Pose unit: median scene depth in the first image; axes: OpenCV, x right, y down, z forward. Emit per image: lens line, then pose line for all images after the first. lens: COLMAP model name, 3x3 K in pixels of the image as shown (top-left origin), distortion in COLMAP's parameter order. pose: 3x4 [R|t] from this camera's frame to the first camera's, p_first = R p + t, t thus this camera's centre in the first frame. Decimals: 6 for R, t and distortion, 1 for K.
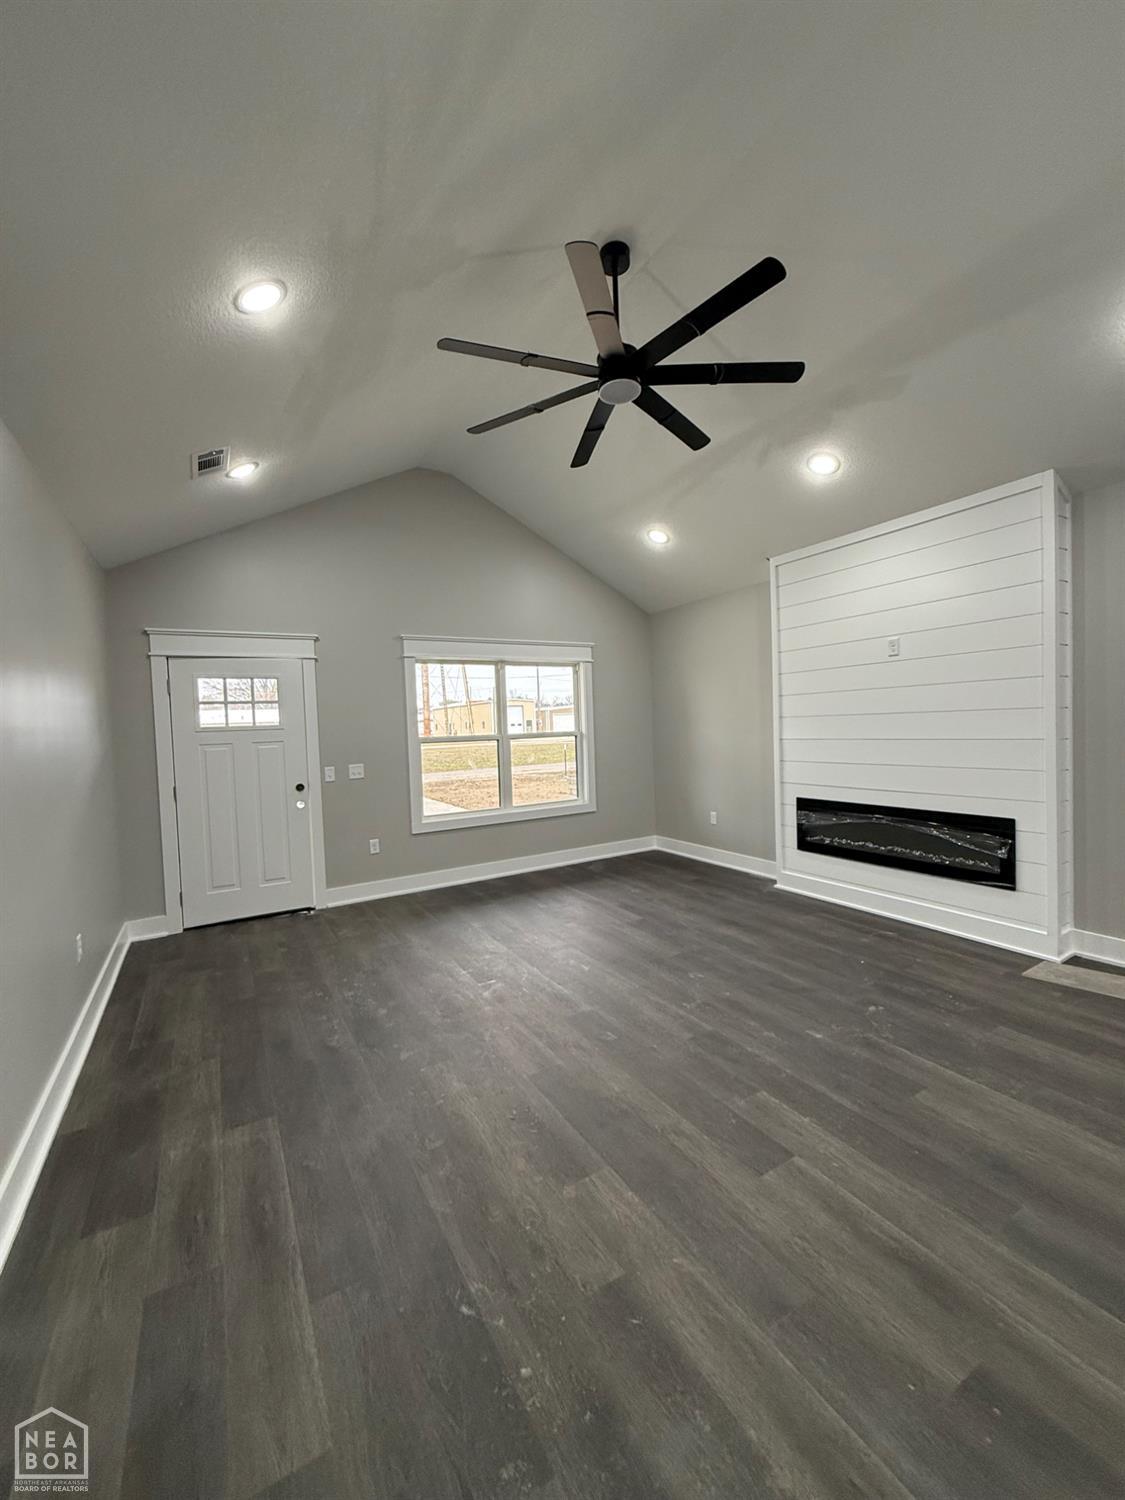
lens RADIAL K [[600.6, 0, 563.3], [0, 600.6, 745.7], [0, 0, 1]] dist [0.000367, 0.000010]
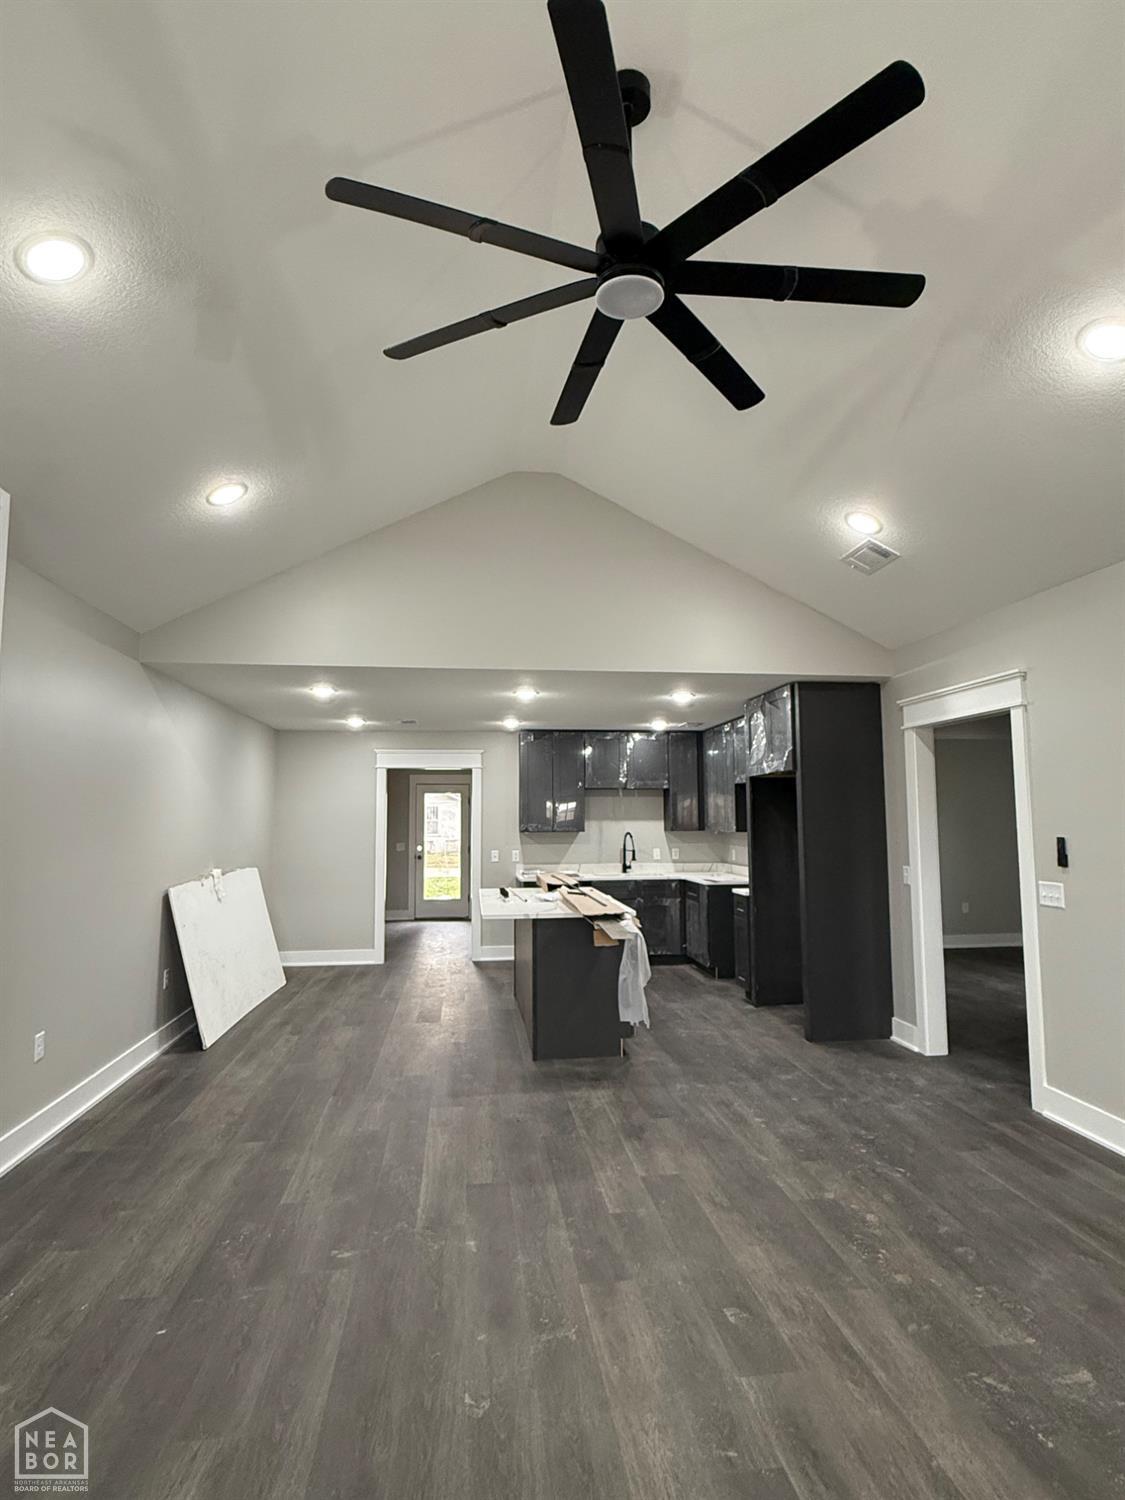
lens RADIAL K [[788.6, 0, 561.6], [0, 788.6, 749.8], [0, 0, 1]] dist [0.002721, 0.000612]
pose [[-0.914880, 0.075847, 0.396537, -0.147963], [0.052719, 0.996228, -0.068921, -0.087030], [-0.400268, -0.042149, -0.915428, 1.990312]]
